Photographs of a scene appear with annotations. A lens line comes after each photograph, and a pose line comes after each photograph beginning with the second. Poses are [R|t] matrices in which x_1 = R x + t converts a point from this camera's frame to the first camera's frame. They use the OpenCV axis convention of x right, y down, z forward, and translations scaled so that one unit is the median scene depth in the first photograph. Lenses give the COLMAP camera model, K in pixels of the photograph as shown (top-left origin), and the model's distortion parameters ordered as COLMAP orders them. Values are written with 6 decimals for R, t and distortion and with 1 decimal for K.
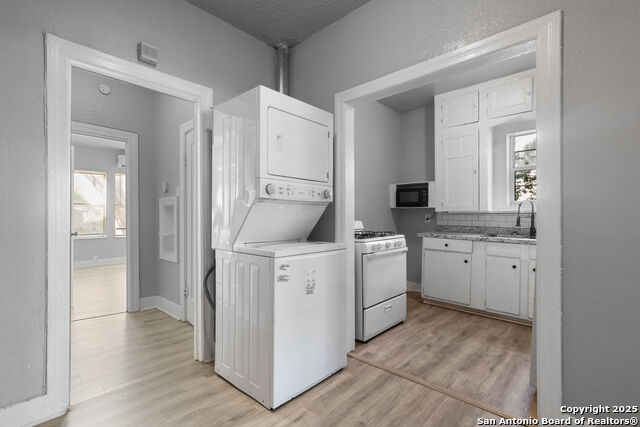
lens RADIAL K [[297.0, 0, 318.8], [0, 297.0, 219.6], [0, 0, 1]] dist [0.006647, -0.001778]
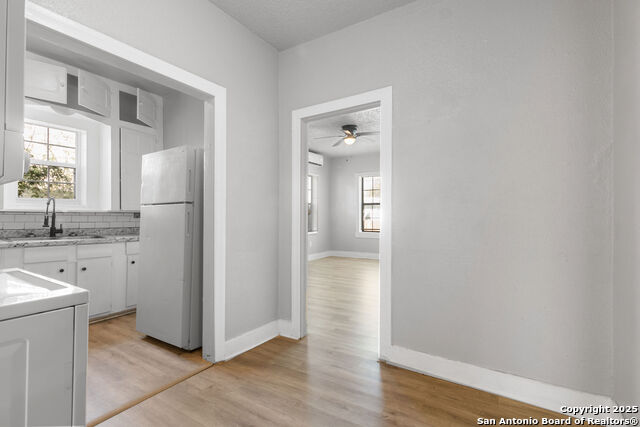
lens RADIAL K [[297.0, 0, 317.5], [0, 297.0, 213.9], [0, 0, 1]] dist [0.006647, -0.001778]
pose [[-0.177704, 0.005855, 0.984067, -0.329176], [0.002839, 0.999981, -0.005437, -0.008981], [-0.984080, 0.001828, -0.177718, 0.315235]]
